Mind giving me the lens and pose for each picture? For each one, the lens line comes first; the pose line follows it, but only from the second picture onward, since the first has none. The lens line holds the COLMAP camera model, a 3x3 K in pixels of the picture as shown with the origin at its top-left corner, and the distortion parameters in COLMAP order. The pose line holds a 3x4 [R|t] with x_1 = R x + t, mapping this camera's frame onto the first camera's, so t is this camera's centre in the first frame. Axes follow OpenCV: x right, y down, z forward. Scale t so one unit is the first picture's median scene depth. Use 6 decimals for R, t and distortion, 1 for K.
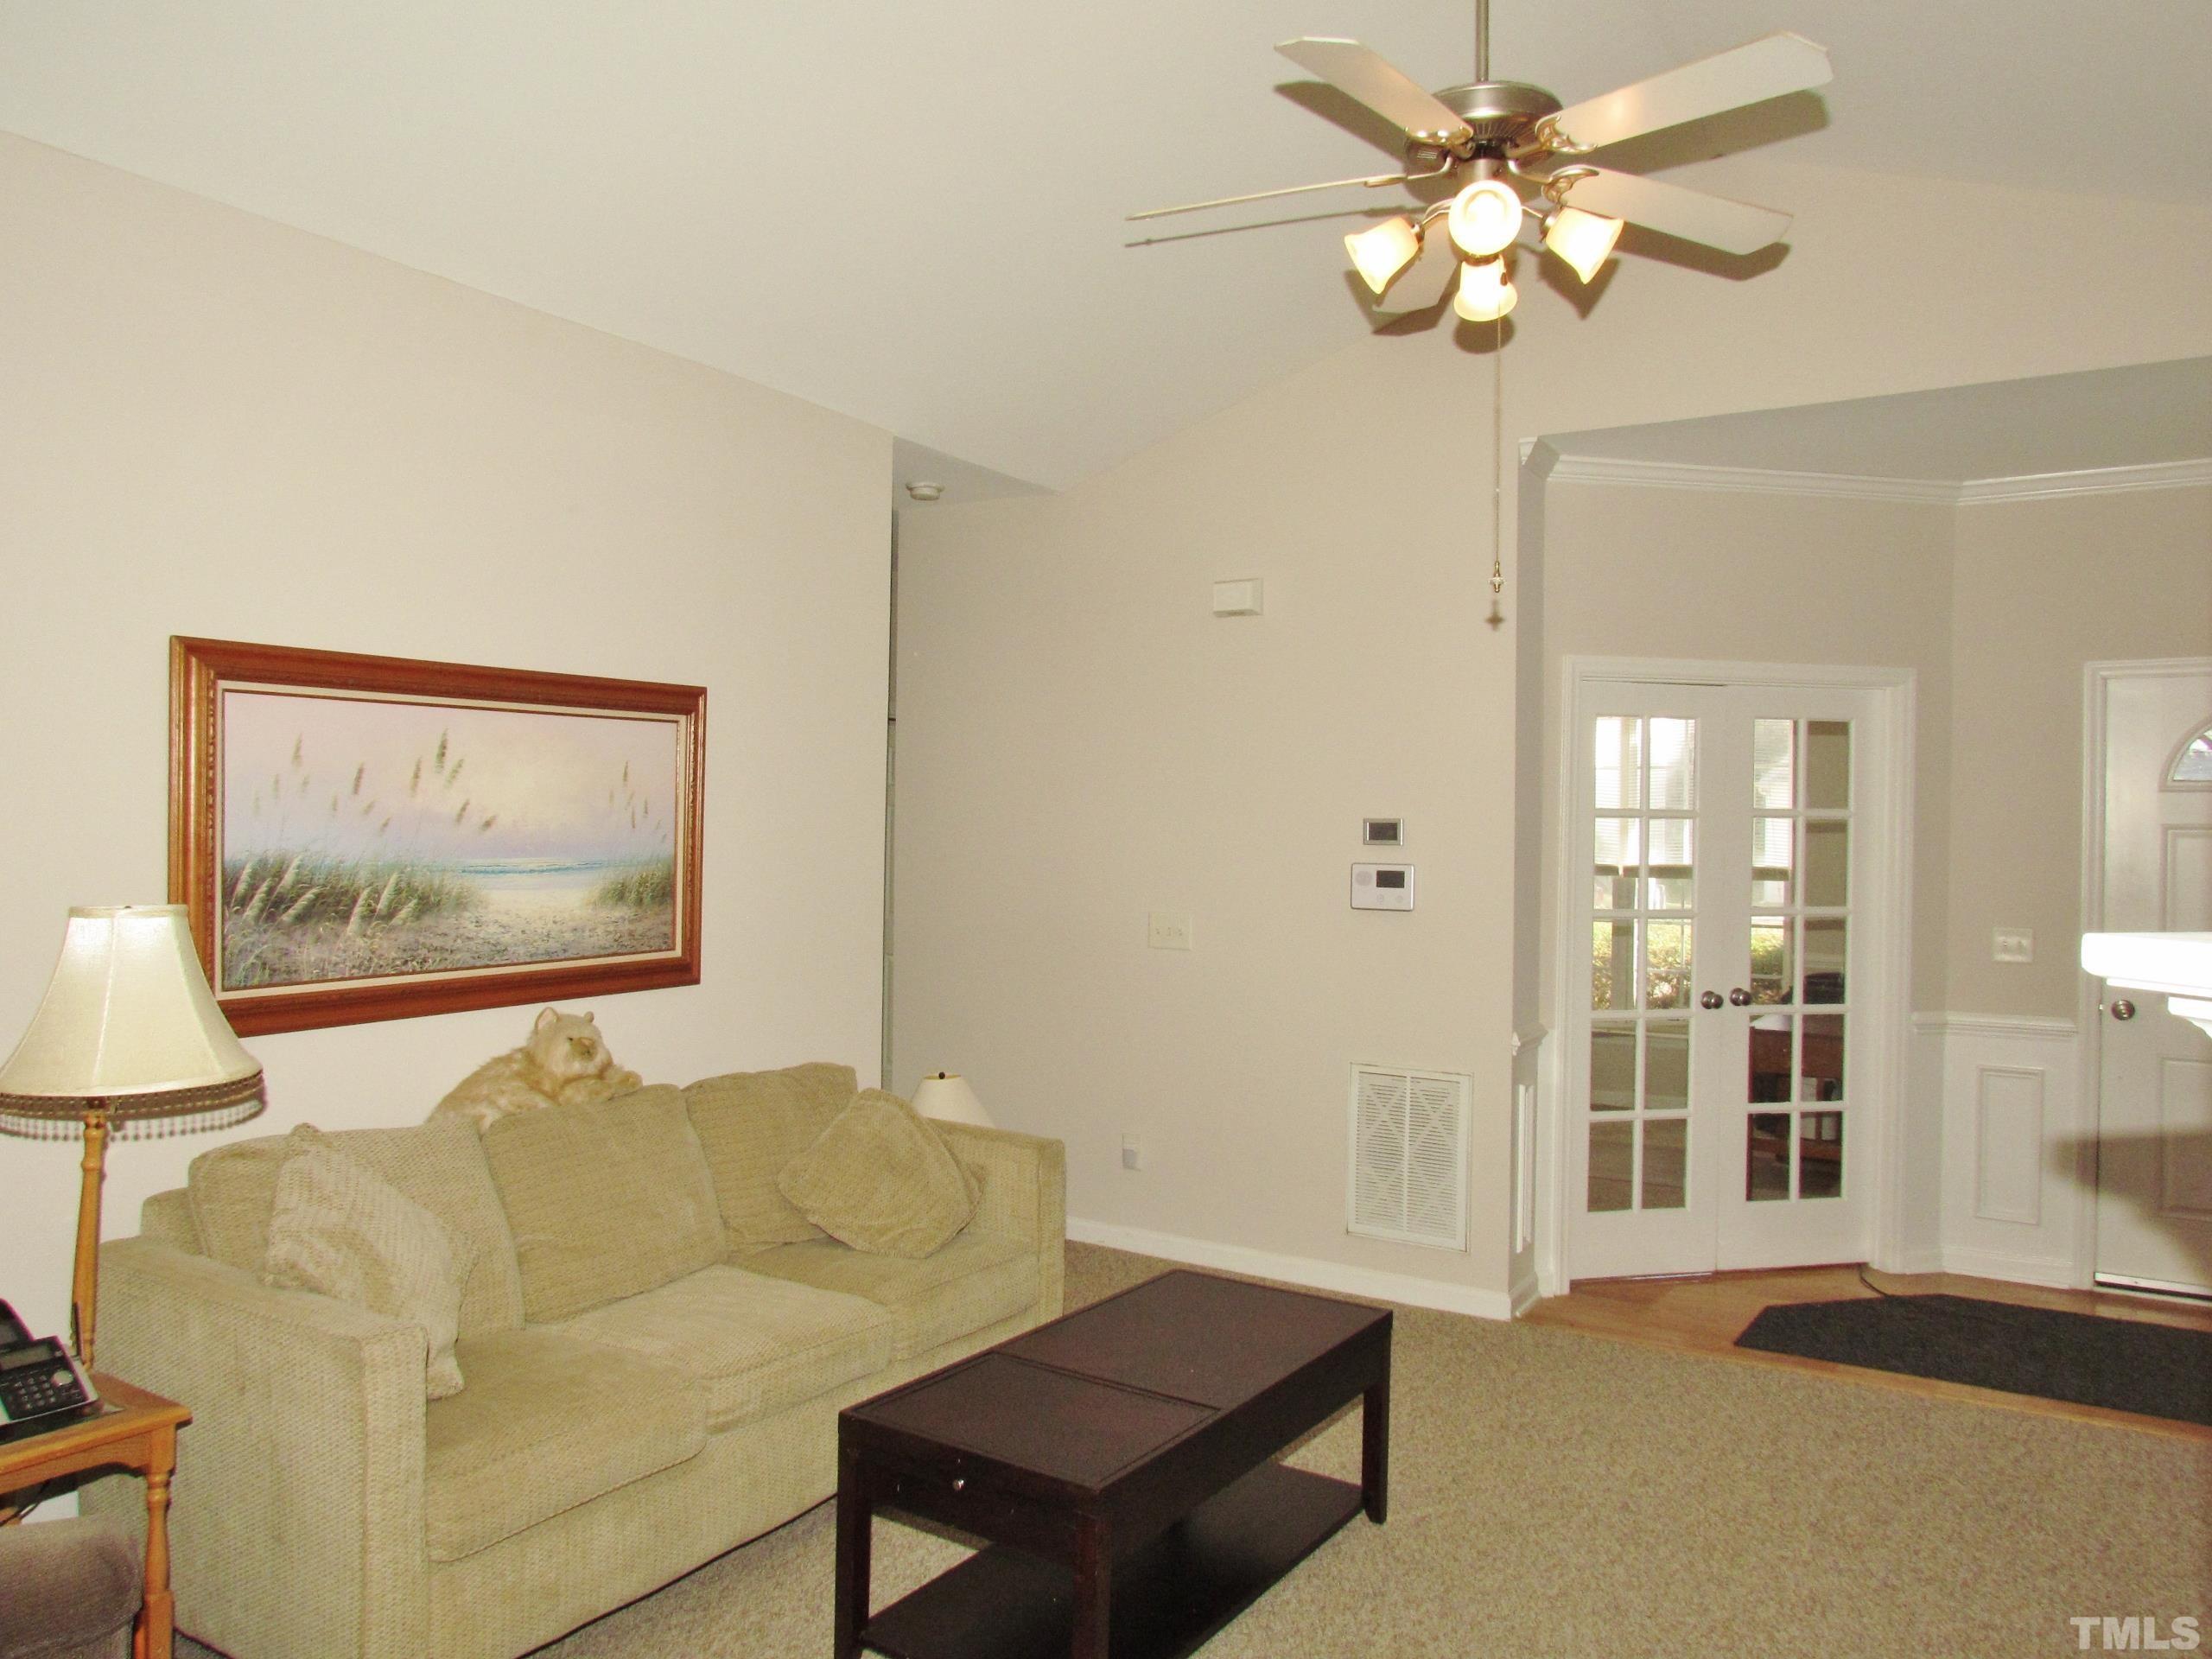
lens RADIAL K [[1597.1, 0, 1091.1], [0, 1597.1, 818.1], [0, 0, 1]] dist [-0.024029, 0.014352]
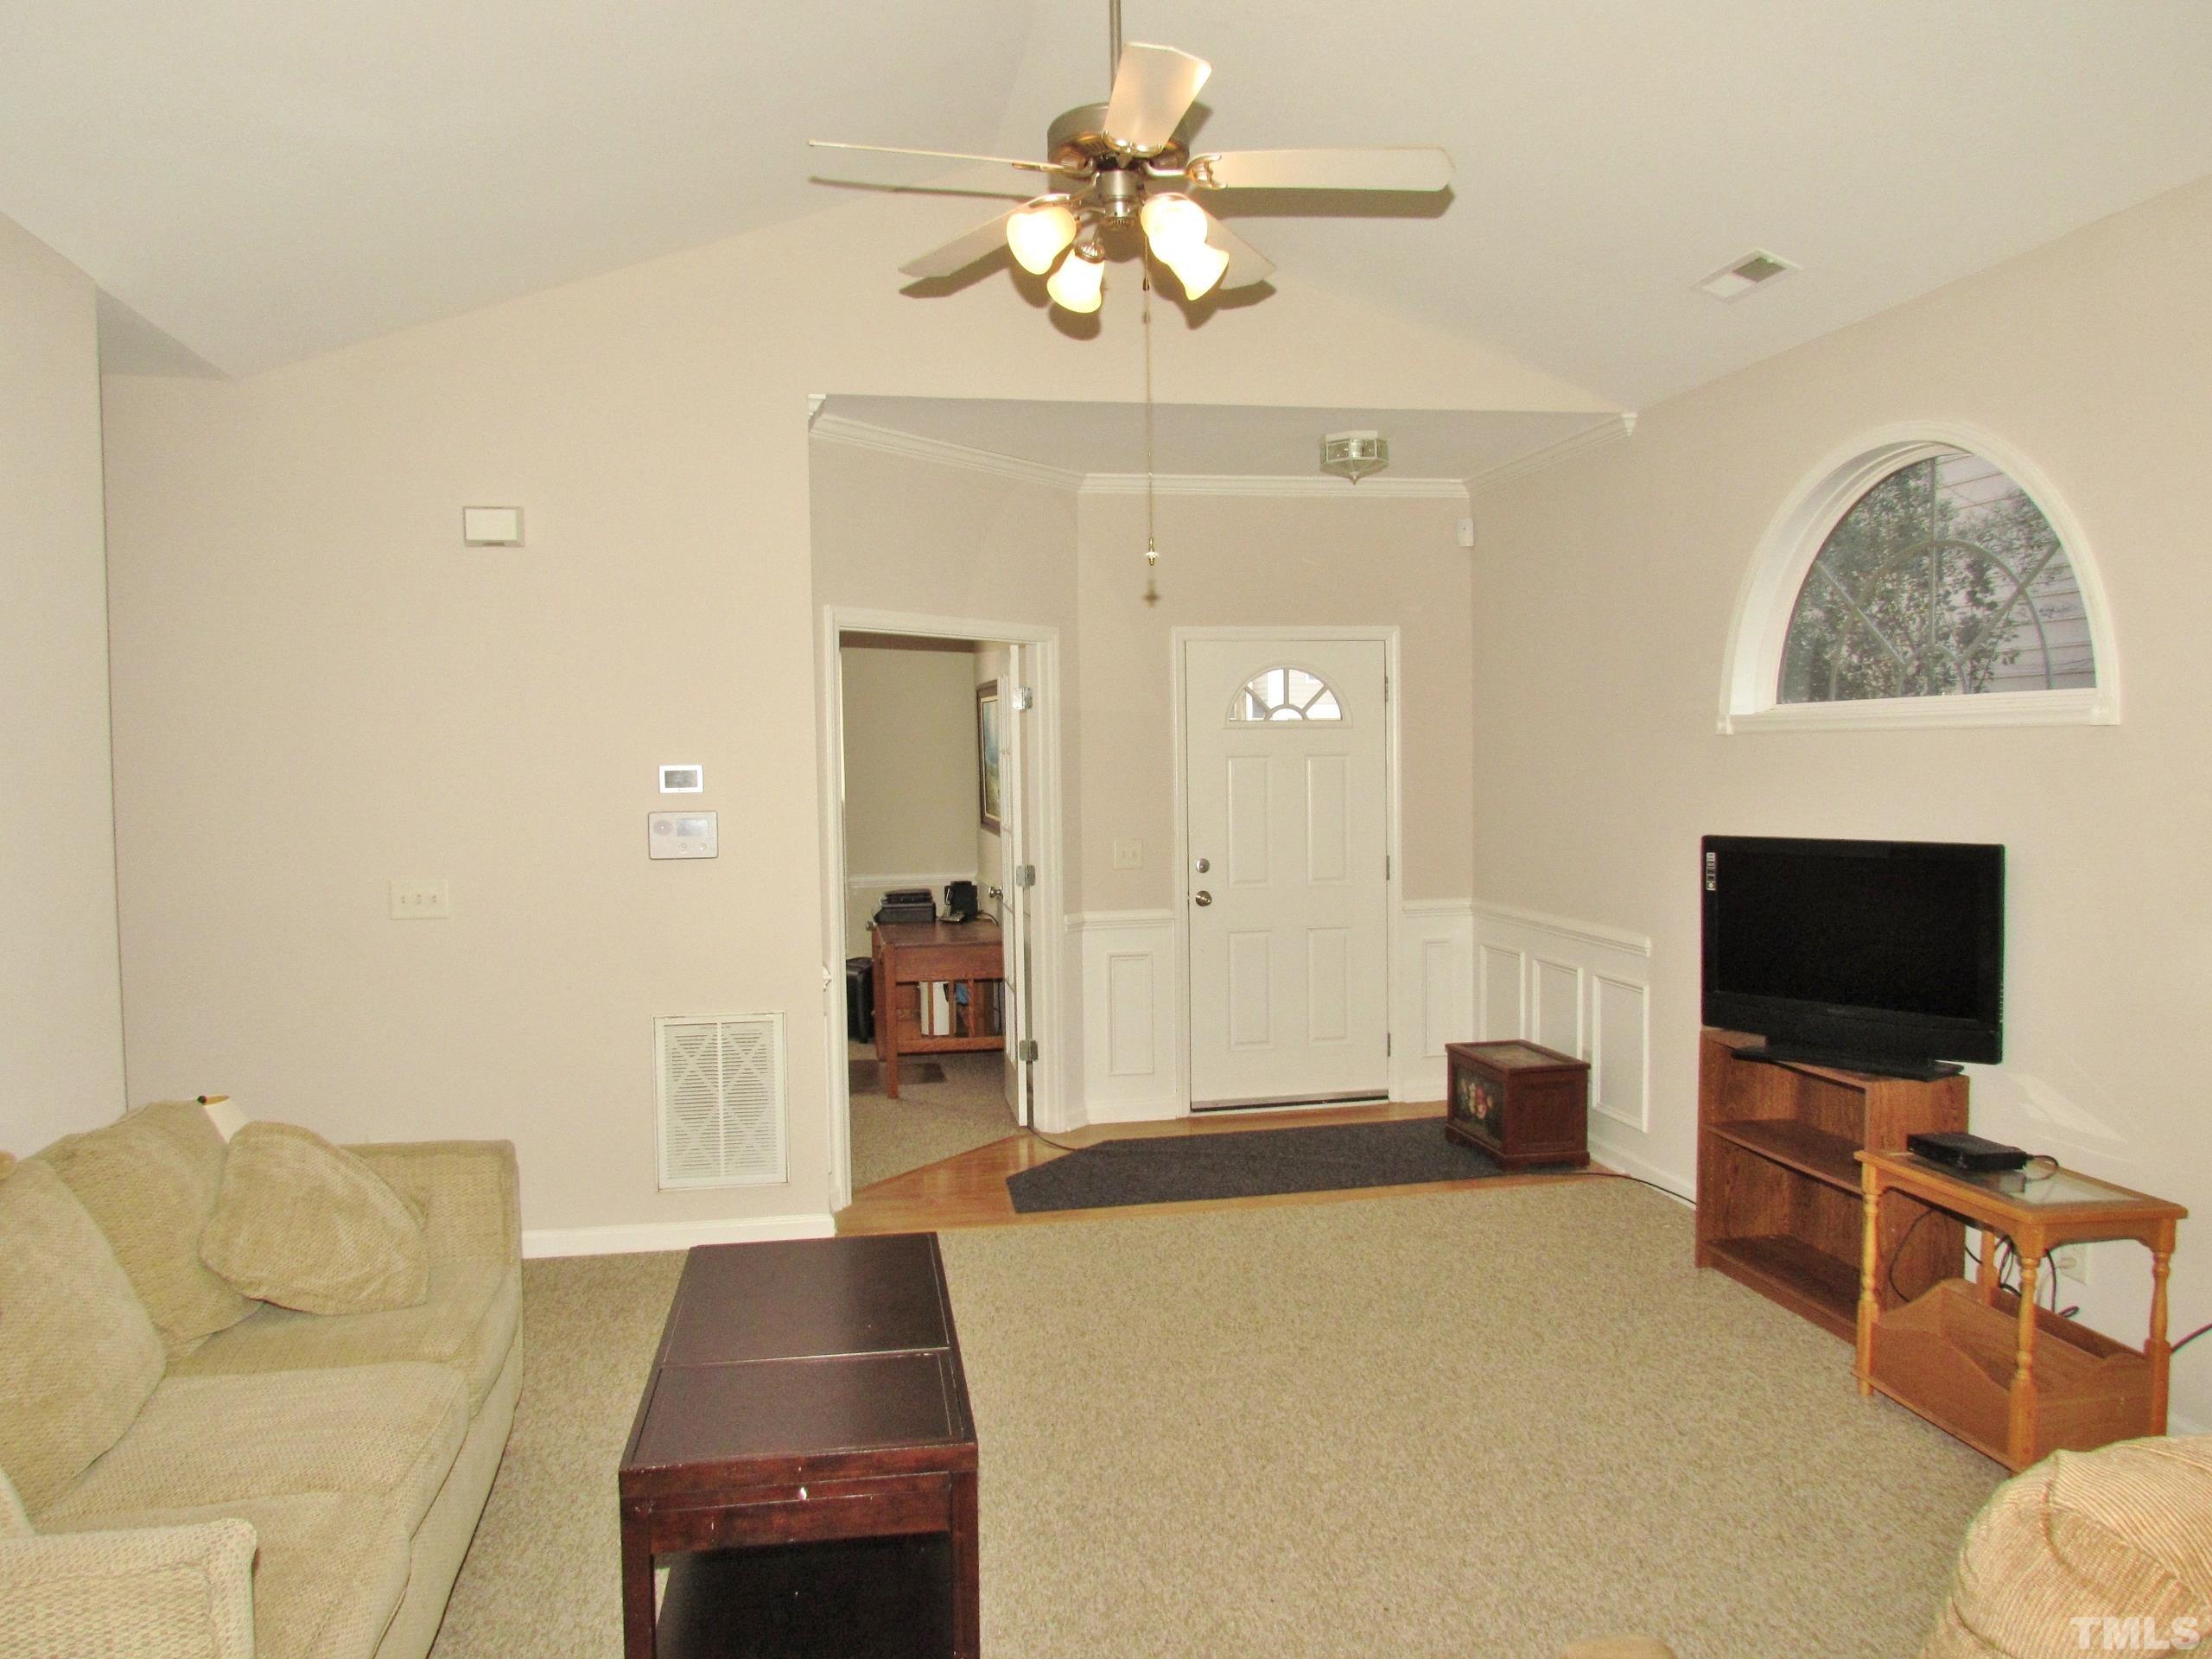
lens RADIAL K [[1597.1, 0, 1126.6], [0, 1597.1, 836.4], [0, 0, 1]] dist [-0.024029, 0.014352]
pose [[0.725062, -0.056971, 0.686324, -0.297372], [0.017653, 0.997782, 0.064175, -0.015062], [-0.688458, -0.034415, 0.724459, 0.100829]]
